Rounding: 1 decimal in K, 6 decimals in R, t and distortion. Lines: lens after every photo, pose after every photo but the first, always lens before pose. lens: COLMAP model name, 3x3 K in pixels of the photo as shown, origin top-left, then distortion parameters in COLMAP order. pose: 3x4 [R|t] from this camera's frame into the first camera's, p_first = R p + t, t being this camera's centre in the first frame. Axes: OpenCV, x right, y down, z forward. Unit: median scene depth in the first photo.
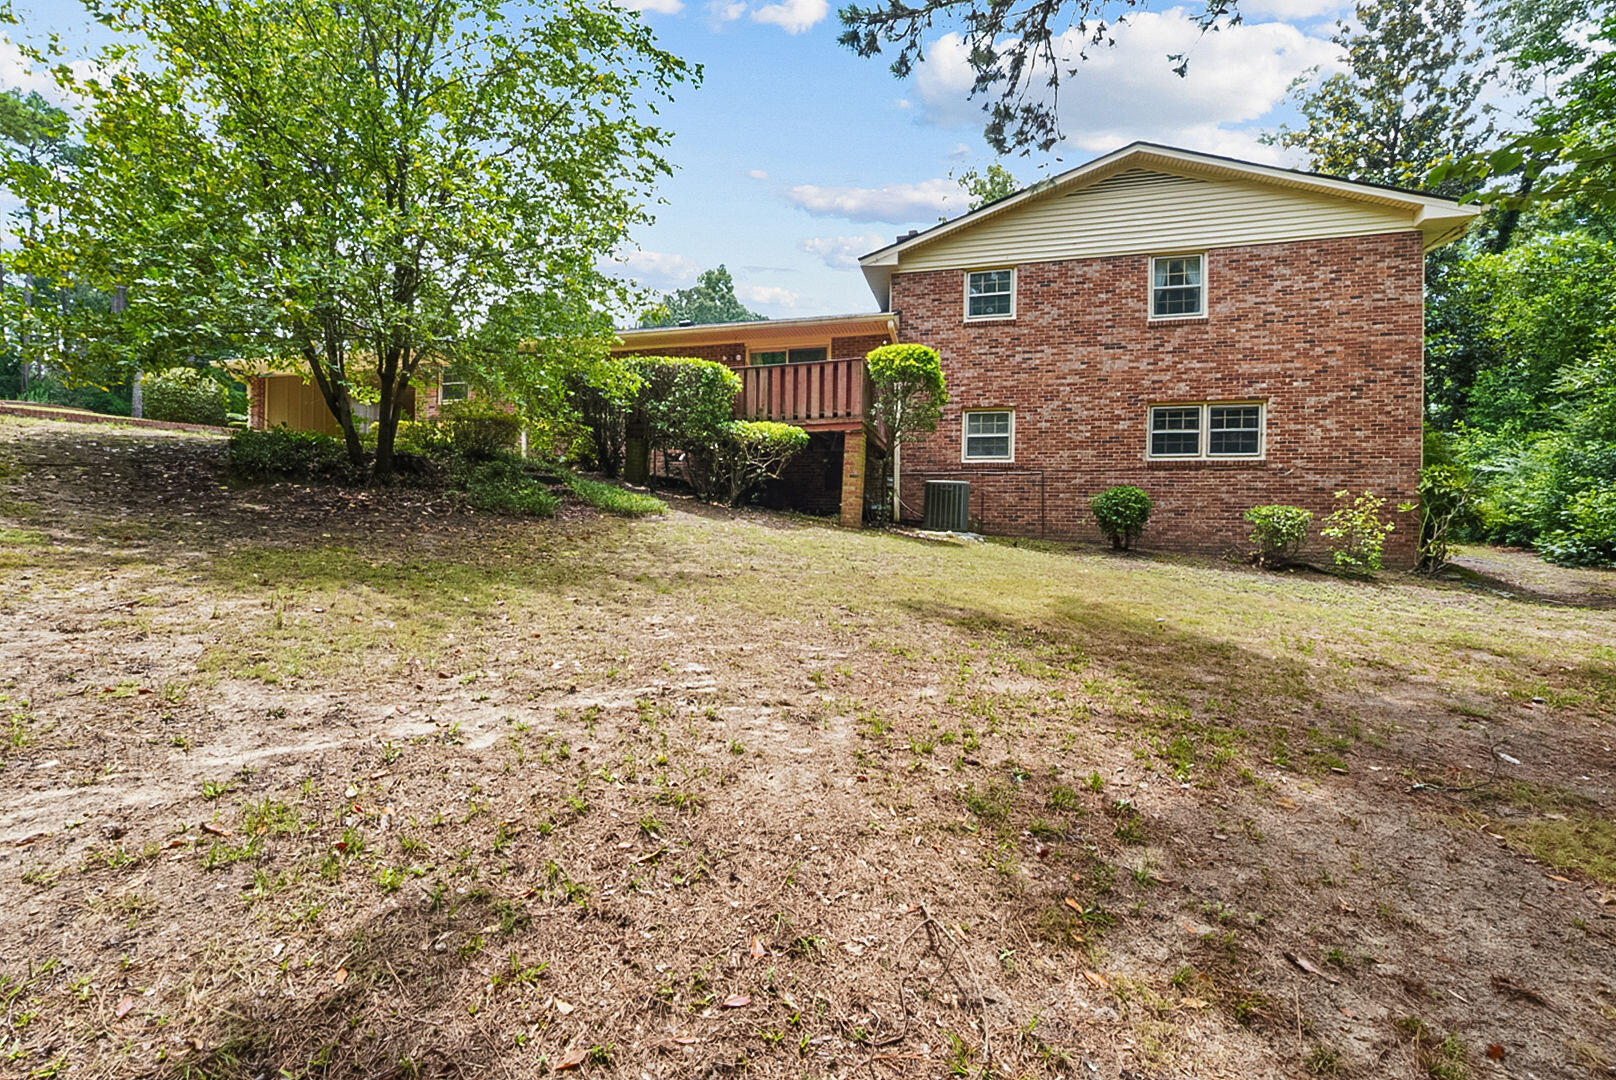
lens RADIAL K [[695.1, 0, 808.0], [0, 695.1, 534.4], [0, 0, 1]] dist [-0.001457, 0.000259]
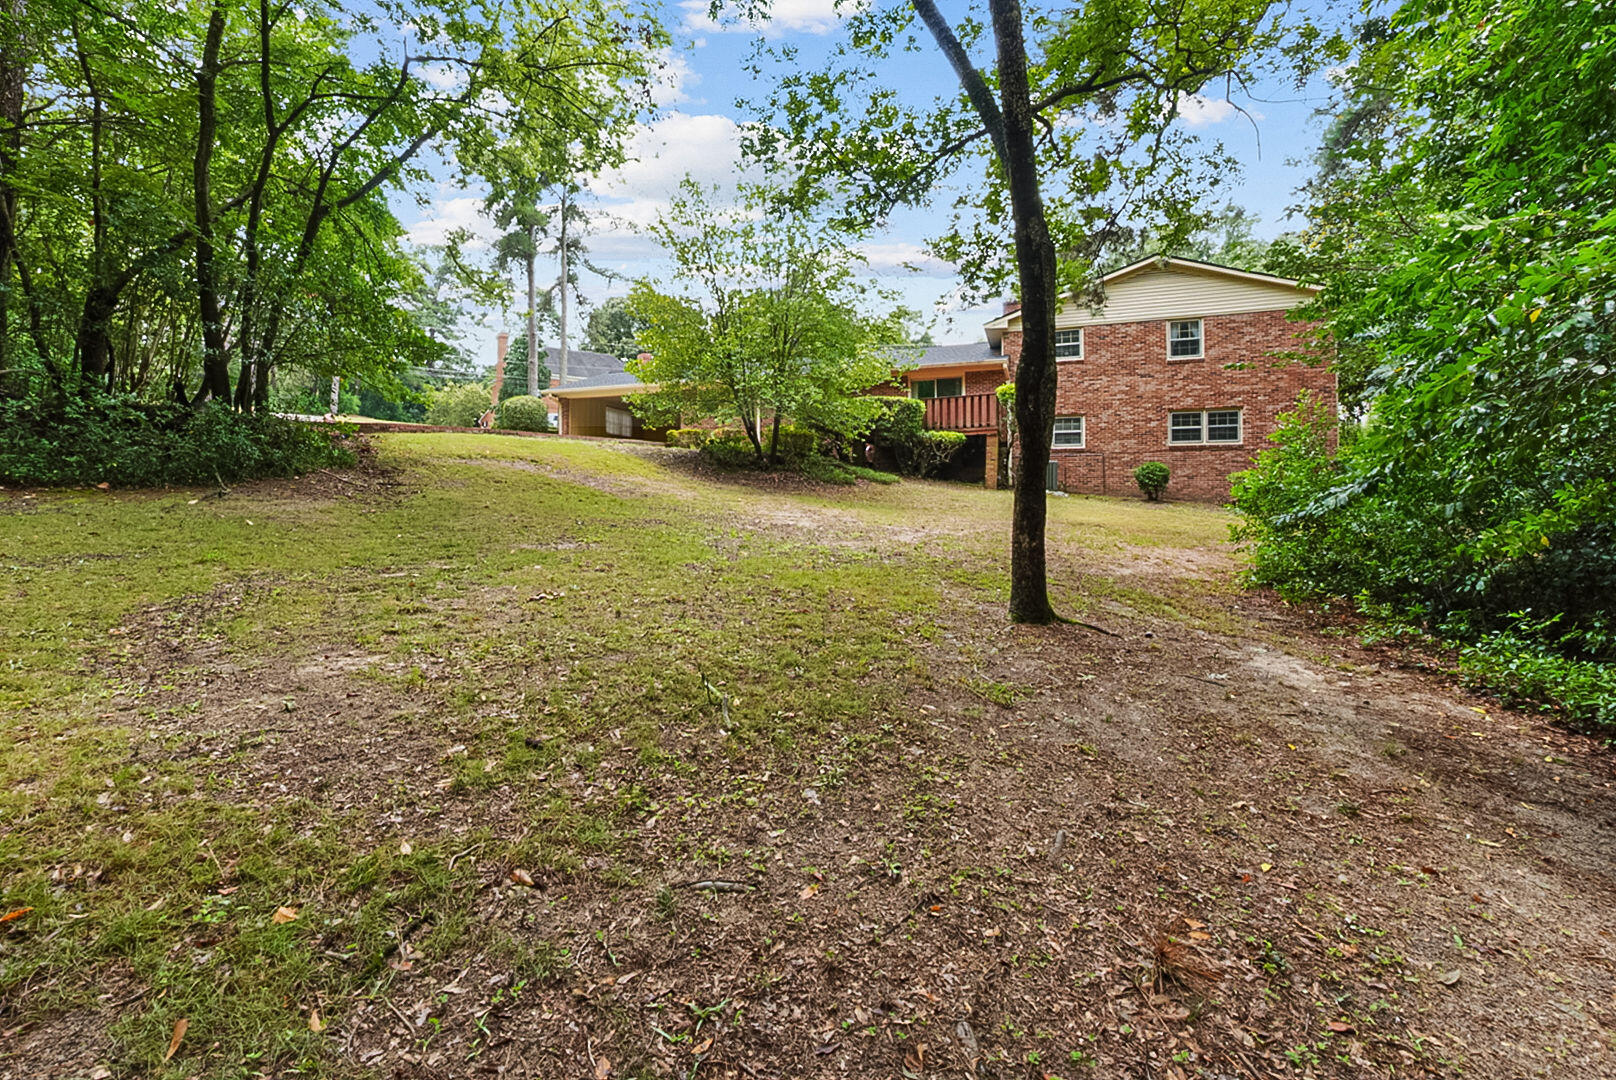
lens RADIAL K [[695.1, 0, 807.3], [0, 695.1, 493.5], [0, 0, 1]] dist [-0.001457, 0.000259]
pose [[0.996842, -0.017706, -0.077413, -0.238026], [0.016160, 0.999658, -0.020547, 0.026618], [0.077751, 0.019231, 0.996787, -0.702020]]
